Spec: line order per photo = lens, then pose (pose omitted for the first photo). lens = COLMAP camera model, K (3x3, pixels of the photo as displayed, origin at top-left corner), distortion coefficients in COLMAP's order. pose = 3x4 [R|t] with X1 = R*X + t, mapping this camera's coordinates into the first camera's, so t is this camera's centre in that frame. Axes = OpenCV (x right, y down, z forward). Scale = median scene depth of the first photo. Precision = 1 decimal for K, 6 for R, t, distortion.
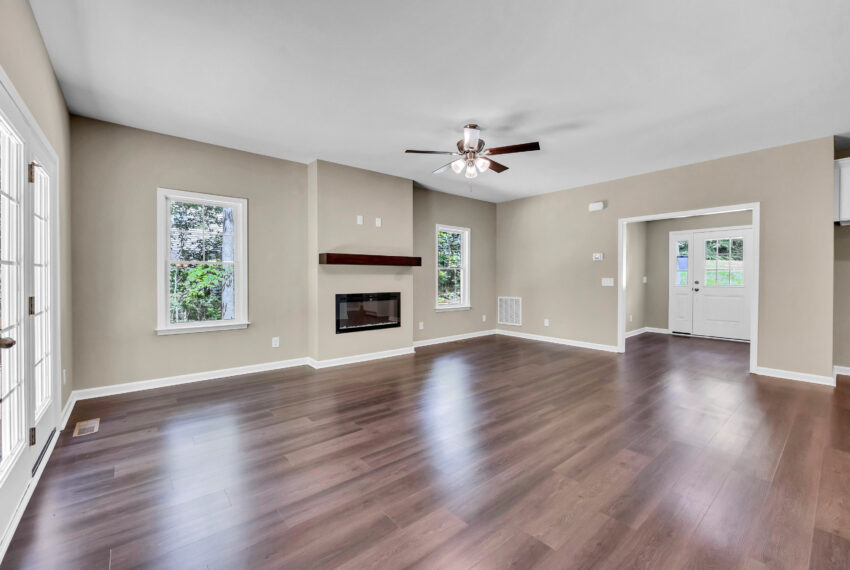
lens RADIAL K [[350.8, 0, 425.9], [0, 350.8, 280.6], [0, 0, 1]] dist [-0.003784, -0.000257]
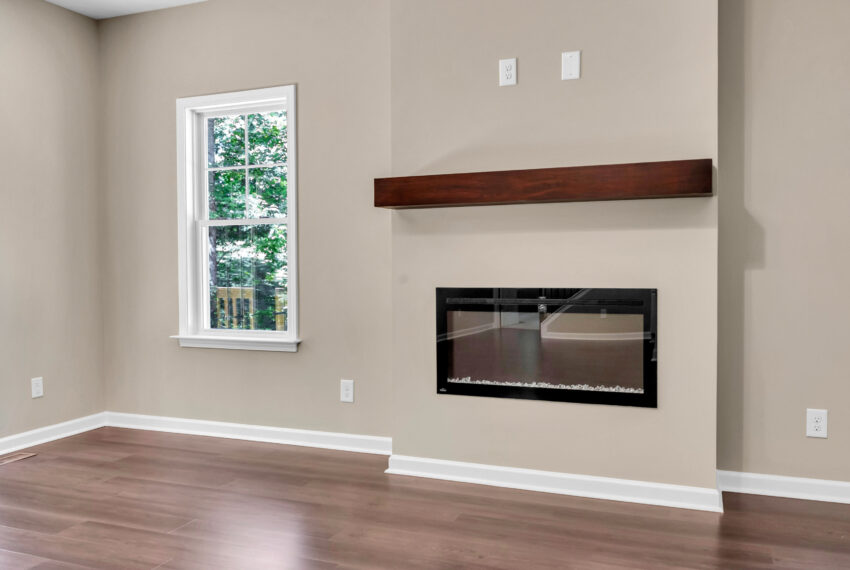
lens RADIAL K [[713.4, 0, 425.0], [0, 713.4, 286.3], [0, 0, 1]] dist [0.005764, -0.001007]
pose [[0.475341, 0.017986, -0.879618, 0.404286], [-0.002323, 0.999813, 0.019189, 0.022773], [0.879799, -0.007078, 0.475294, 0.628281]]
